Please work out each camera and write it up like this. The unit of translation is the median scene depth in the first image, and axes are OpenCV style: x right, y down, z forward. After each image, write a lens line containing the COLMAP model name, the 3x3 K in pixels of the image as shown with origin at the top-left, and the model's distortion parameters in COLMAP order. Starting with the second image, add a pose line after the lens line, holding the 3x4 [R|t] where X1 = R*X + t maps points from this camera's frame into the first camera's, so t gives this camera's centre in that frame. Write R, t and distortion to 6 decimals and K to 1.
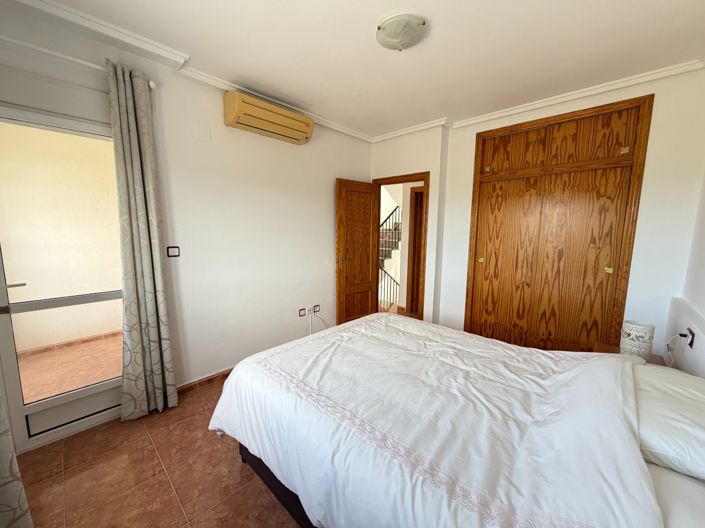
lens RADIAL K [[280.3, 0, 351.3], [0, 280.3, 264.7], [0, 0, 1]] dist [0.000438, 0.000152]
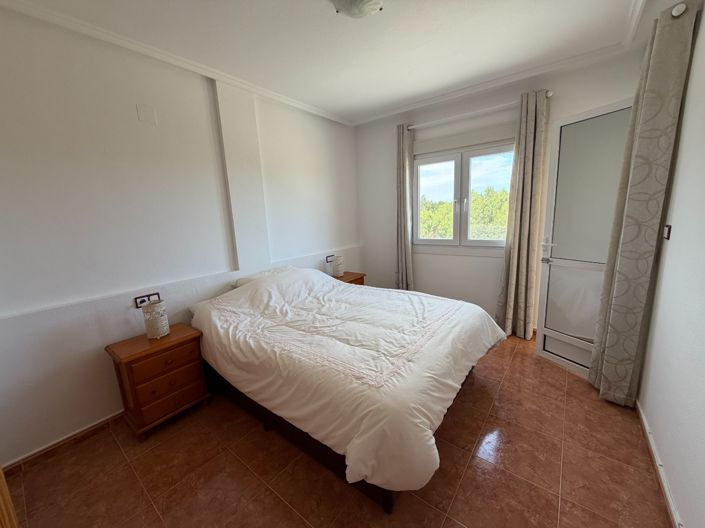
lens RADIAL K [[280.3, 0, 351.3], [0, 280.3, 264.7], [0, 0, 1]] dist [0.000438, 0.000152]
pose [[-0.994428, 0.053565, -0.090791, 0.343145], [0.022805, 0.950198, 0.310811, -0.288043], [0.102918, 0.307009, -0.946125, 2.223909]]
